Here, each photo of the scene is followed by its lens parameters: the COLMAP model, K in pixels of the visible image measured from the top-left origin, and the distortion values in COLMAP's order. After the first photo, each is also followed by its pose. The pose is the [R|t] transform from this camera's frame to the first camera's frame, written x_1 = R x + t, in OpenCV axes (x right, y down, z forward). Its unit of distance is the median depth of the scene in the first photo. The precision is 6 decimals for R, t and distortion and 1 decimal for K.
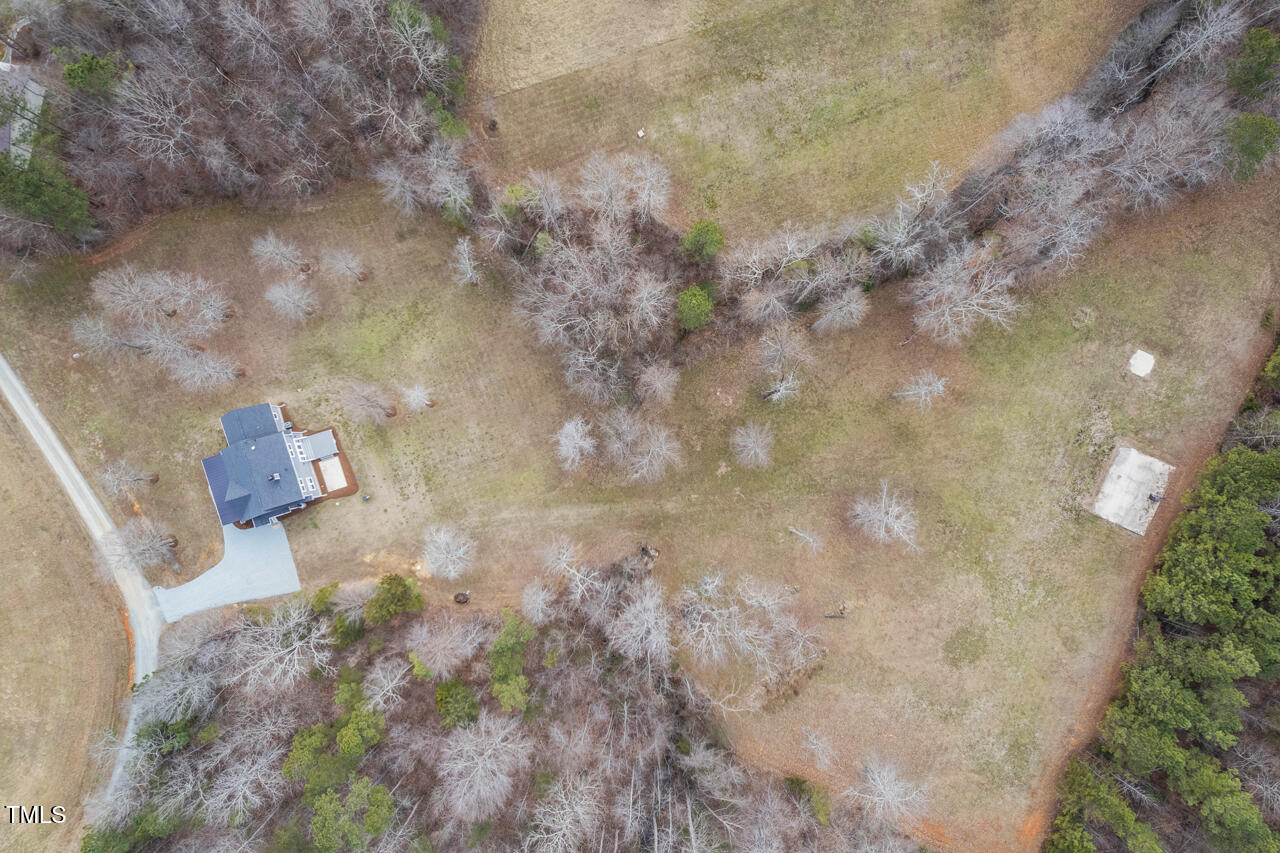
lens RADIAL K [[783.3, 0, 637.4], [0, 783.3, 435.3], [0, 0, 1]] dist [0.092521, -0.067680]
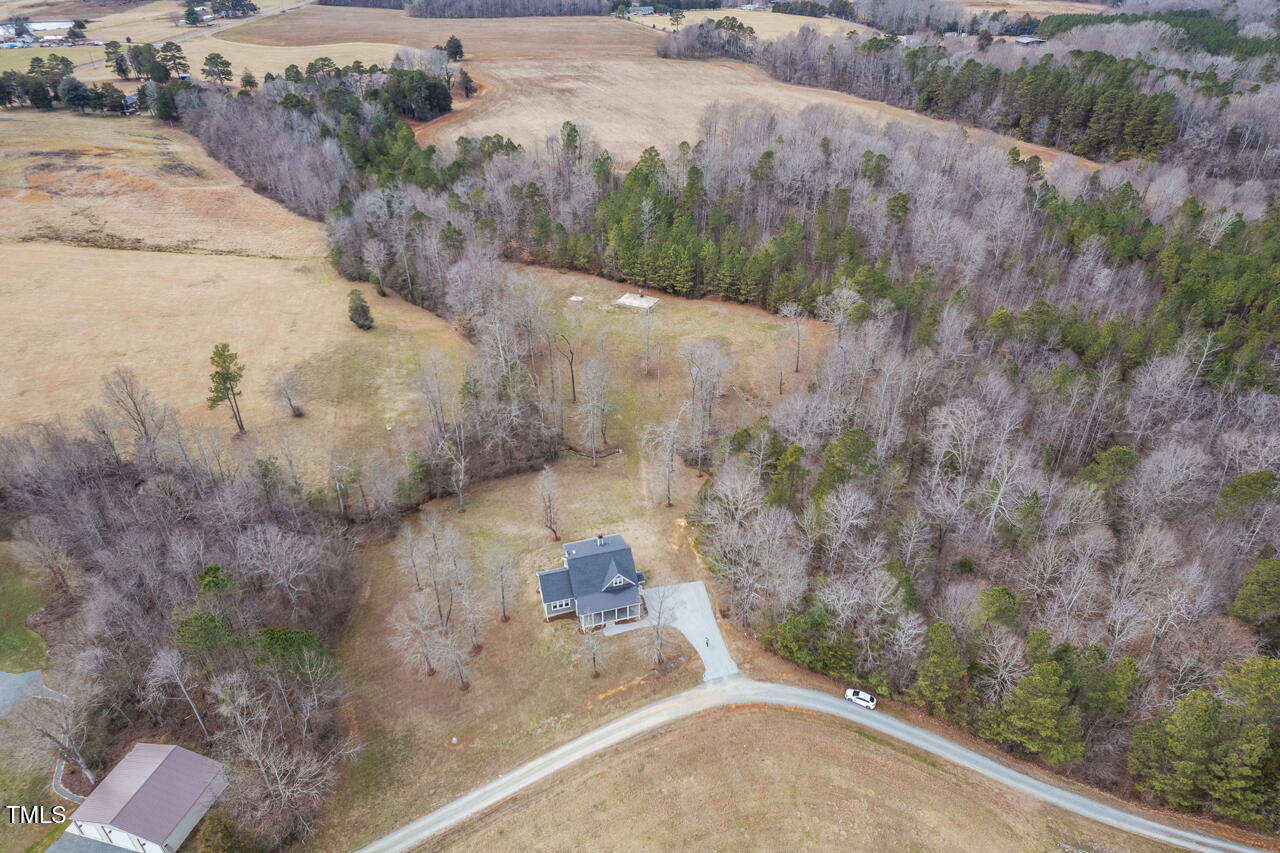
lens RADIAL K [[783.3, 0, 637.4], [0, 783.3, 435.3], [0, 0, 1]] dist [0.092521, -0.067680]
pose [[0.031742, -0.539245, 0.841551, -1.252743], [0.999459, 0.024404, -0.022061, 0.119815], [-0.008641, 0.841795, 0.539728, 0.213813]]
